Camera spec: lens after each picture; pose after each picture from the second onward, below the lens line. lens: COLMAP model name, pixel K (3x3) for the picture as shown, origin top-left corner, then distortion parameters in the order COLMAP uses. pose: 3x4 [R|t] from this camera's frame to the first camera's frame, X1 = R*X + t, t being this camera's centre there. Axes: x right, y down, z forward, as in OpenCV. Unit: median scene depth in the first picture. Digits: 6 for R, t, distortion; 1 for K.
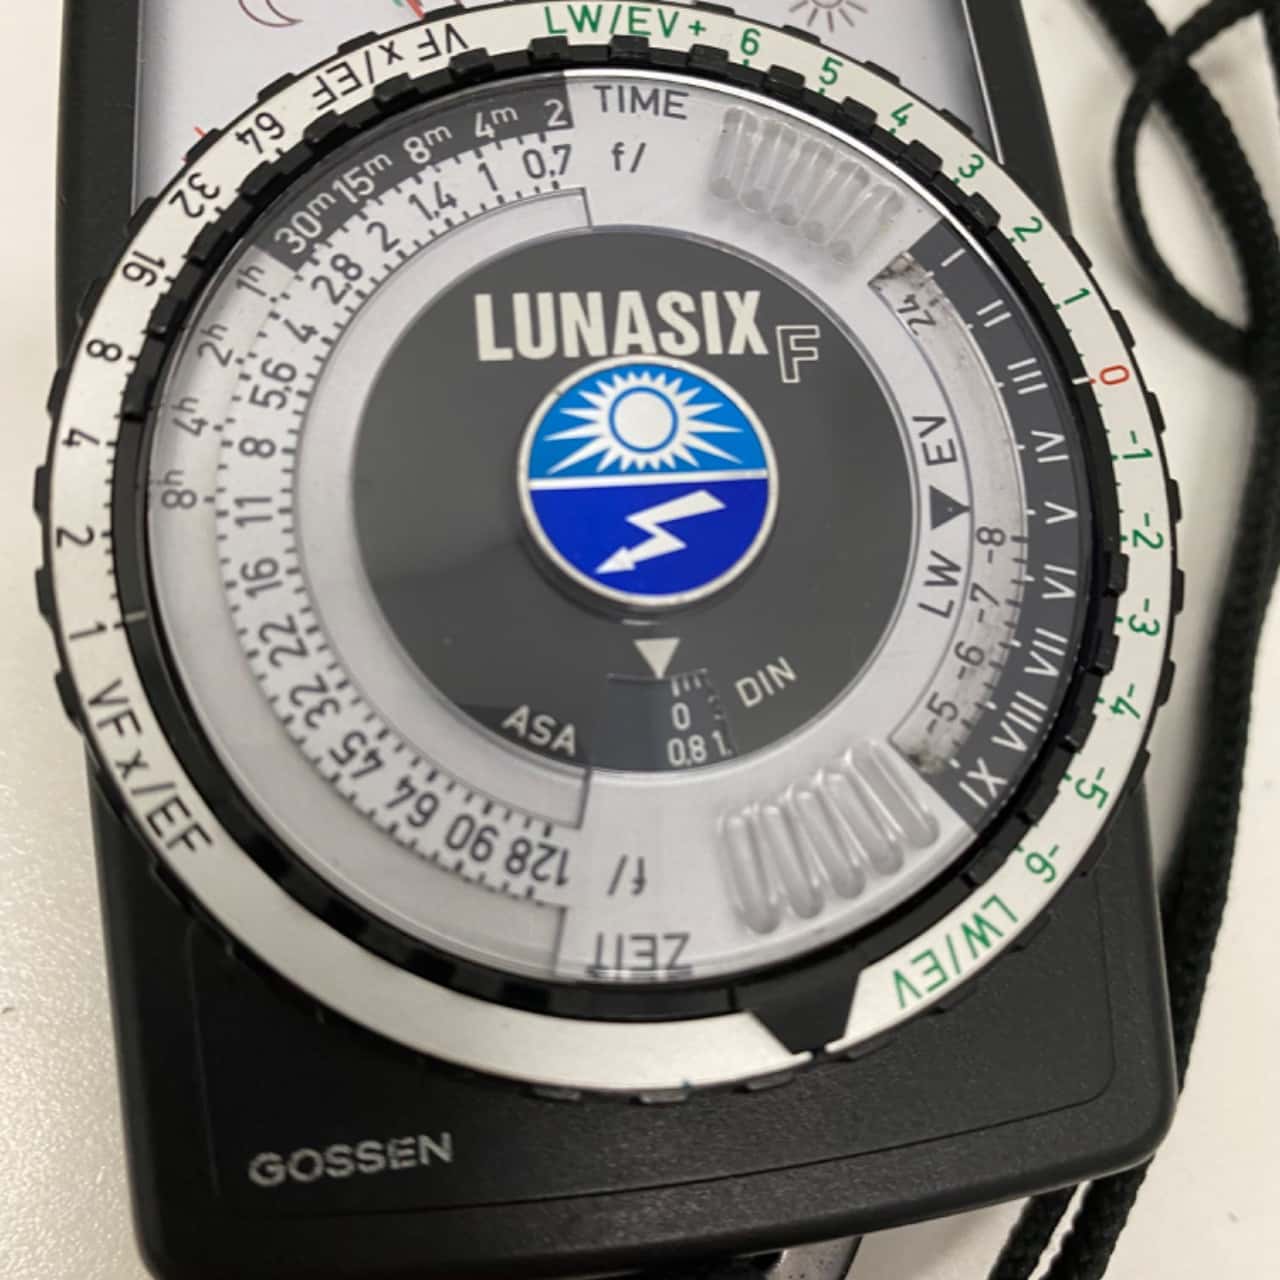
lens RADIAL K [[1360.3, 0, 660.2], [0, 1360.3, 610.0], [0, 0, 1]] dist [0.171327, -0.718223]
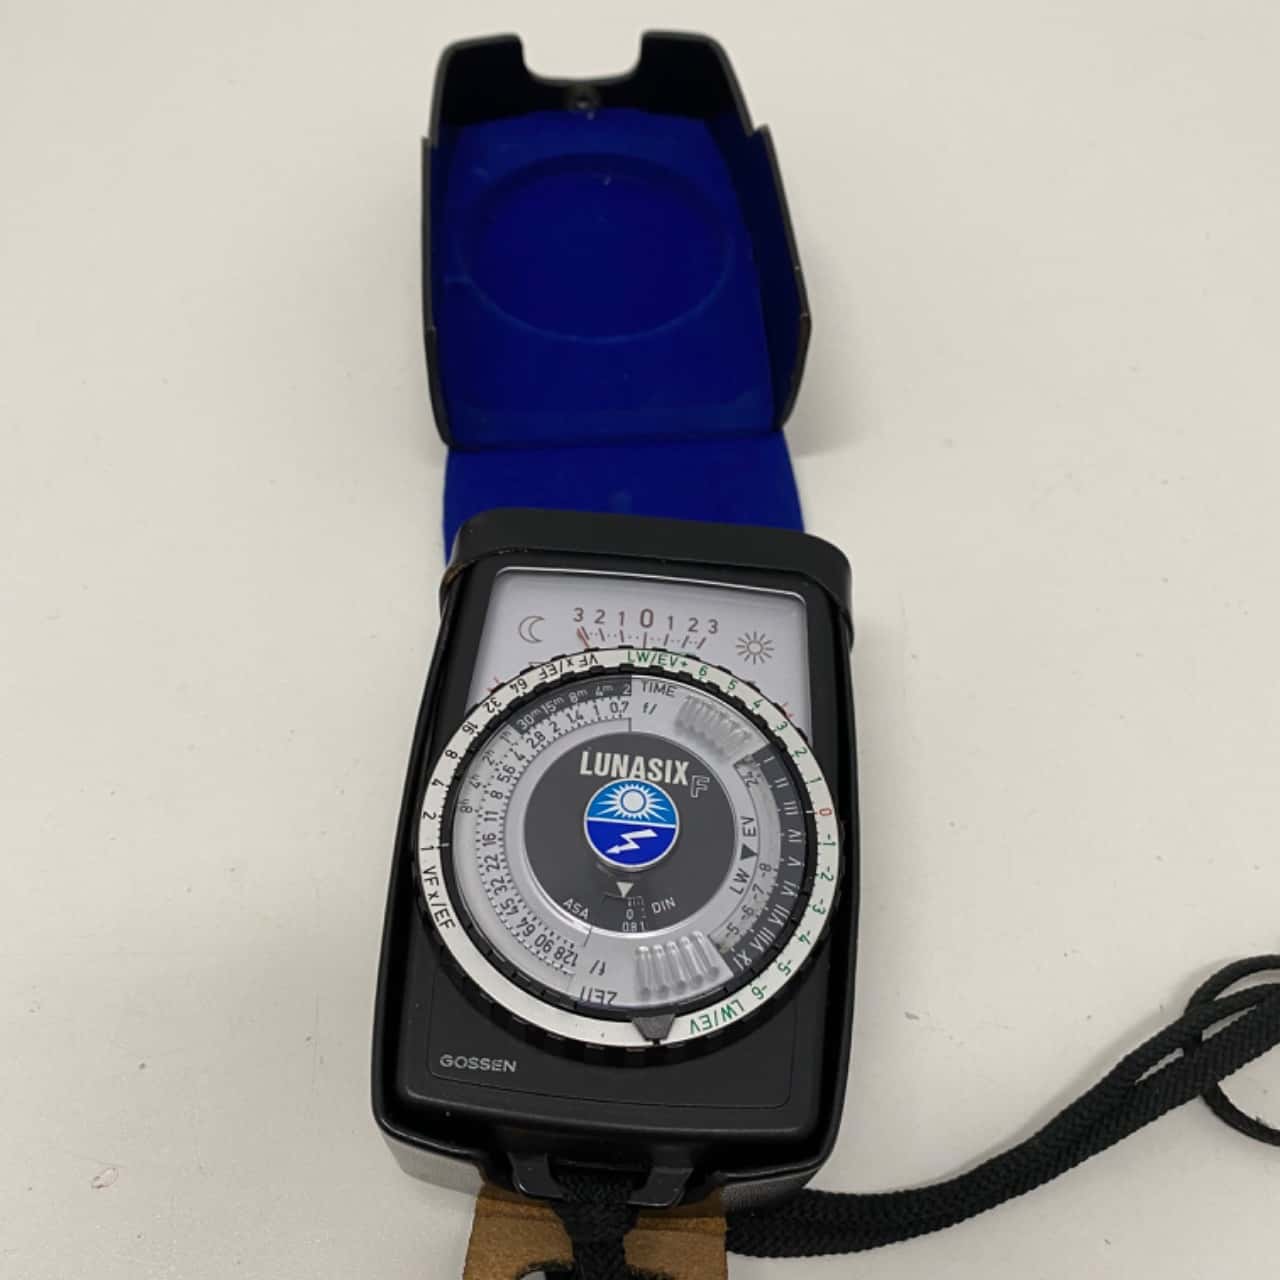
lens RADIAL K [[1347.7, 0, 642.1], [0, 1347.7, 581.4], [0, 0, 1]] dist [0.188216, -0.769084]
pose [[0.978920, 0.091838, -0.182434, 0.456686], [-0.153119, 0.921109, -0.357928, 0.420583], [0.135170, 0.378317, 0.915754, -1.638503]]
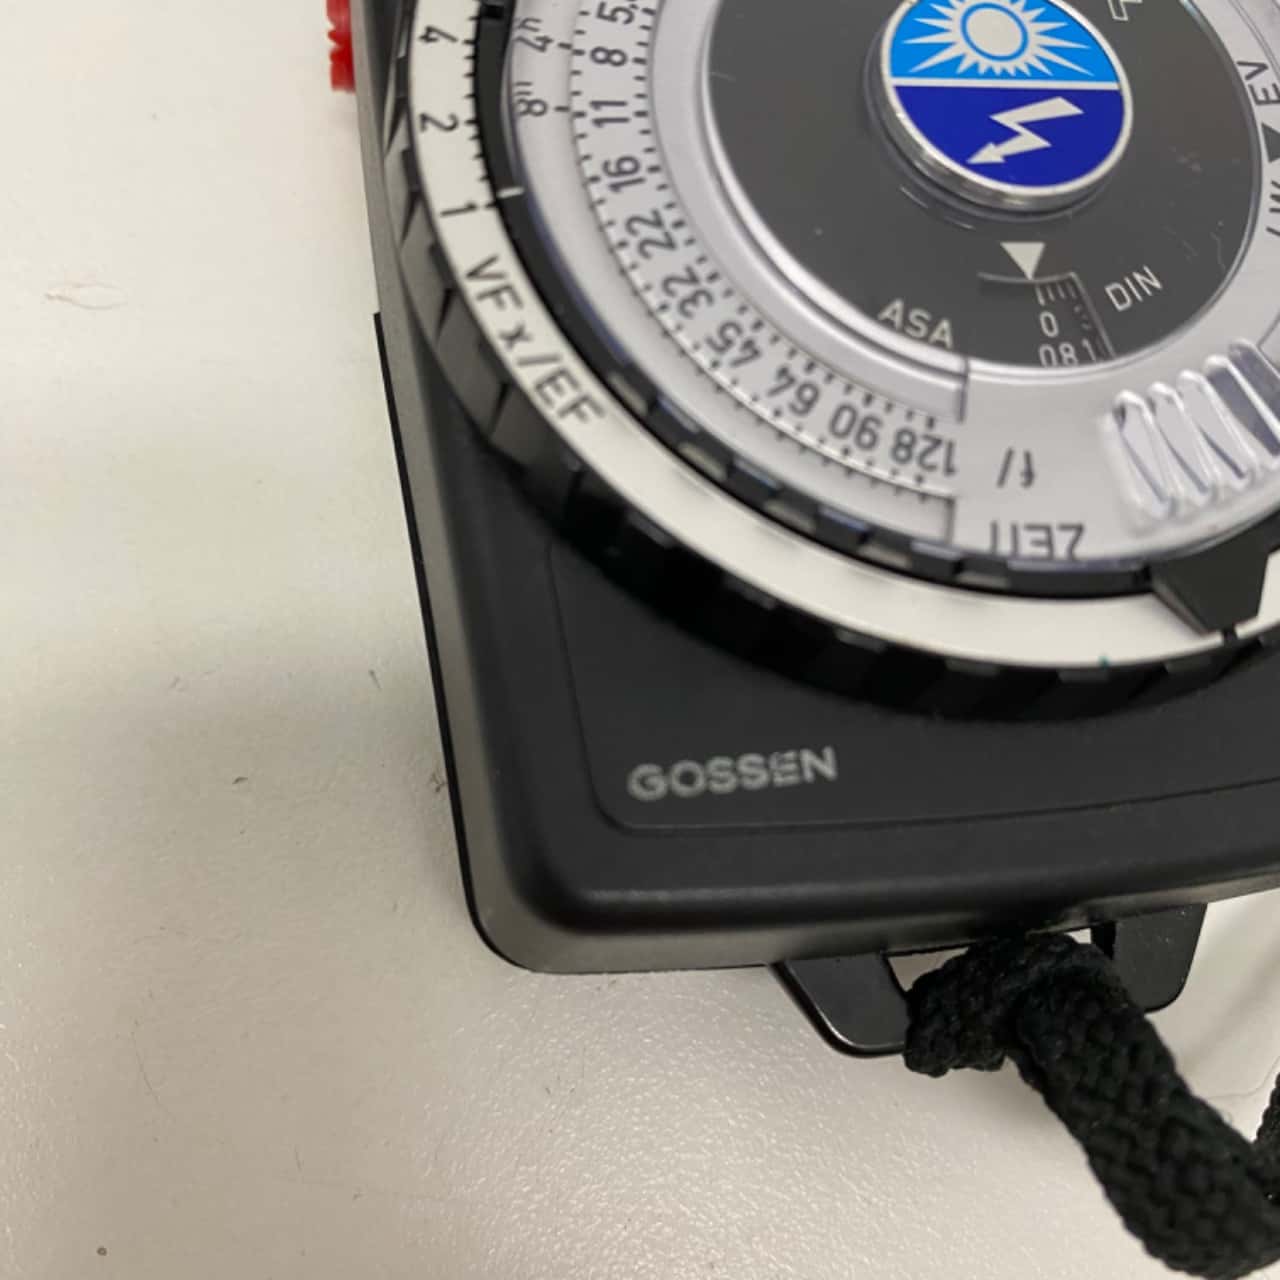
lens RADIAL K [[1360.3, 0, 660.2], [0, 1360.3, 610.0], [0, 0, 1]] dist [0.171327, -0.718223]
pose [[0.999428, -0.019306, 0.027781, -0.288520], [0.021477, 0.996557, -0.080084, 0.350007], [-0.026139, 0.080635, 0.996401, 0.056673]]
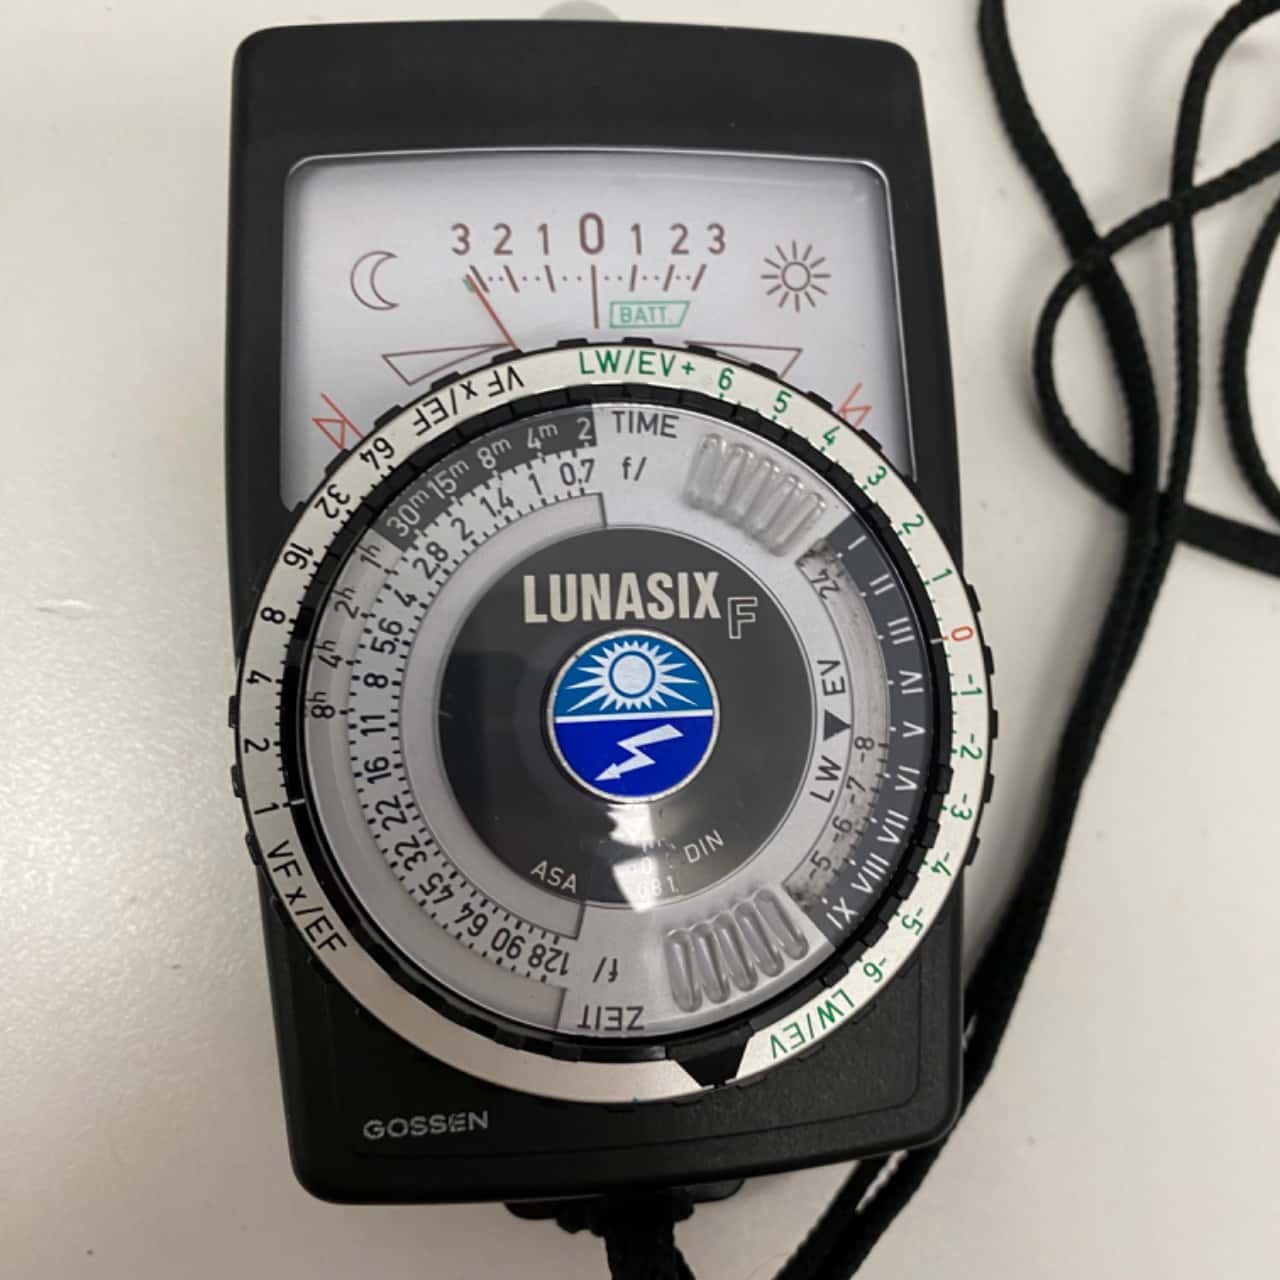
lens RADIAL K [[1340.7, 0, 664.7], [0, 1340.7, 614.6], [0, 0, 1]] dist [0.259018, -1.070279]
pose [[0.998368, 0.056435, -0.008691, 0.032522], [-0.054076, 0.983354, 0.173465, -0.460908], [0.018335, -0.172712, 0.984802, -0.444025]]
